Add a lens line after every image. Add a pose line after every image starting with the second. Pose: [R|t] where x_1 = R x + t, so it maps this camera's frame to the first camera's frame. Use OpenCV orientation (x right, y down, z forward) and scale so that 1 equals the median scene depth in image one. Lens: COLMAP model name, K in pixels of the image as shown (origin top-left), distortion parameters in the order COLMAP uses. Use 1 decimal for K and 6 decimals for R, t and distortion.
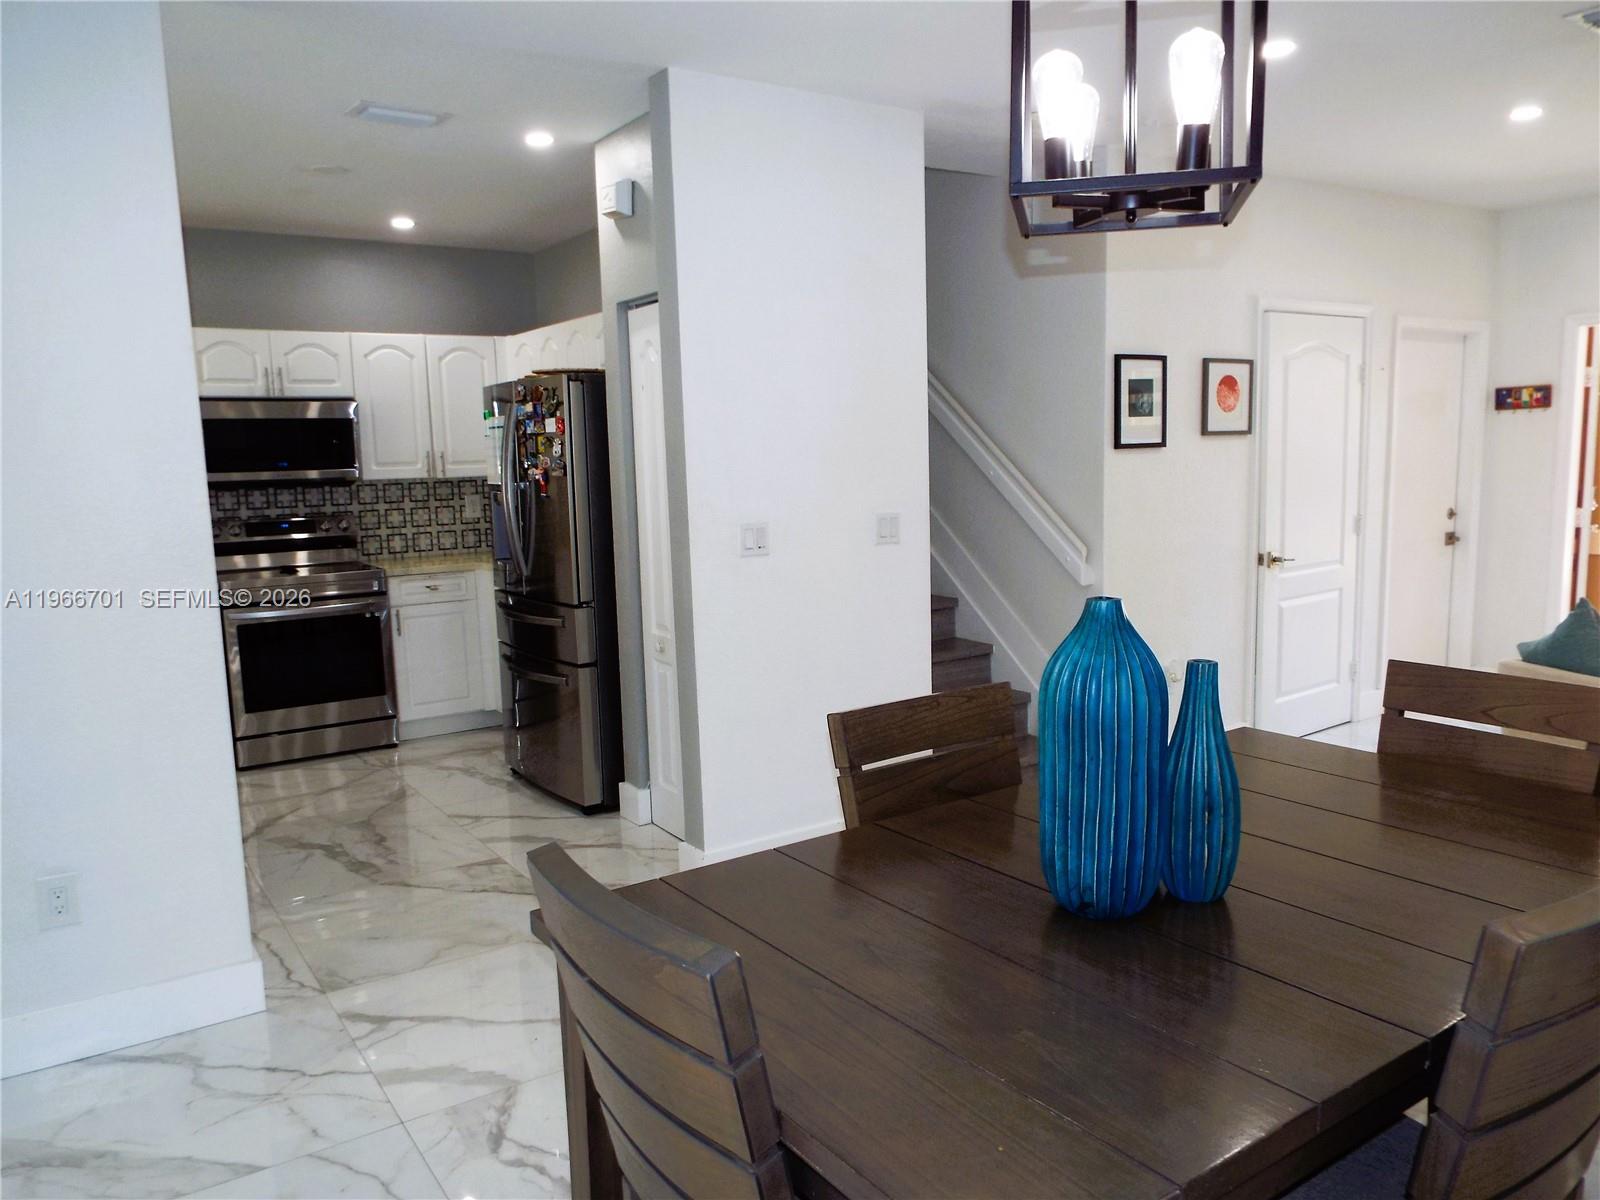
lens RADIAL K [[1185.7, 0, 795.3], [0, 1185.7, 612.8], [0, 0, 1]] dist [0.002635, 0.003000]
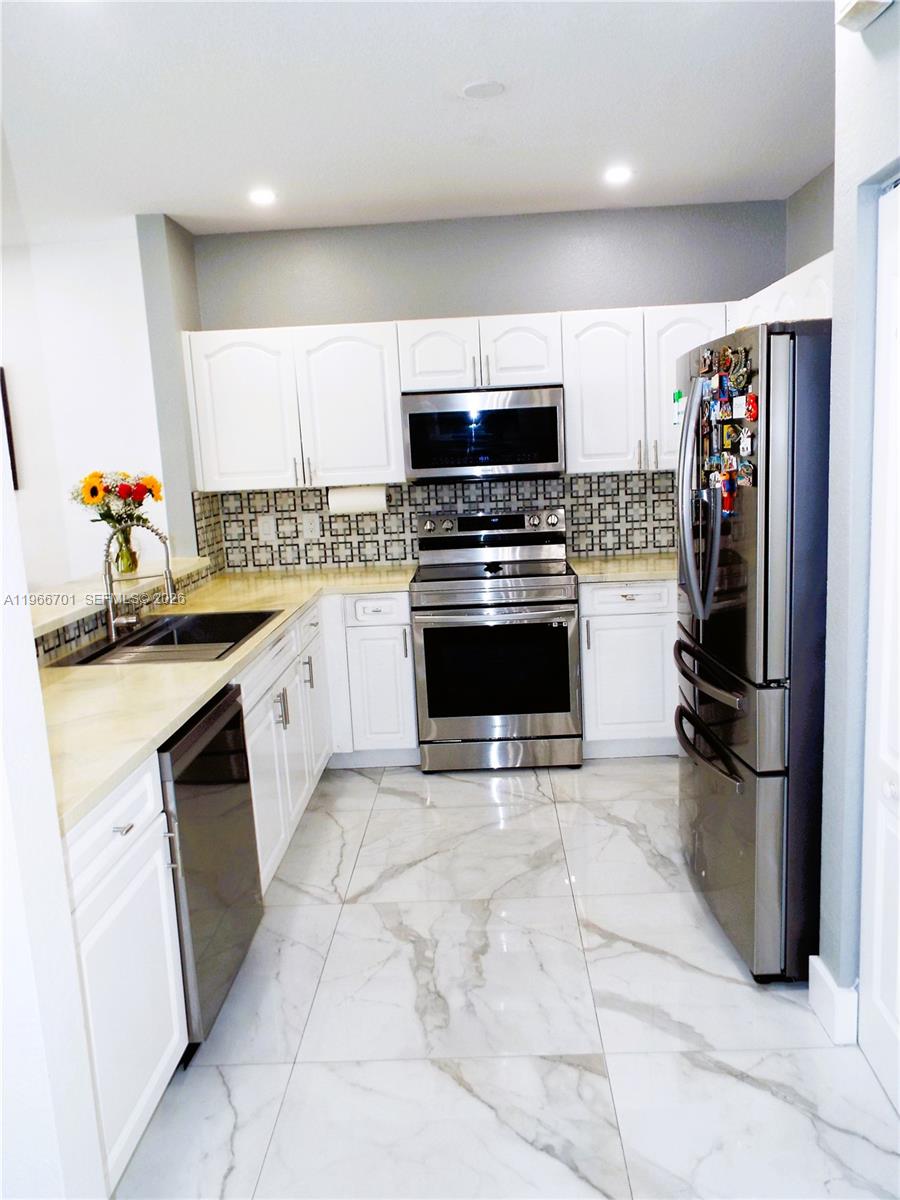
lens RADIAL K [[889.3, 0, 449.2], [0, 889.3, 597.7], [0, 0, 1]] dist [0.002635, 0.003000]
pose [[0.815940, 0.082811, -0.572175, -0.037271], [-0.051230, 0.996151, 0.071117, -0.062420], [0.575863, -0.028715, 0.817042, 0.391748]]
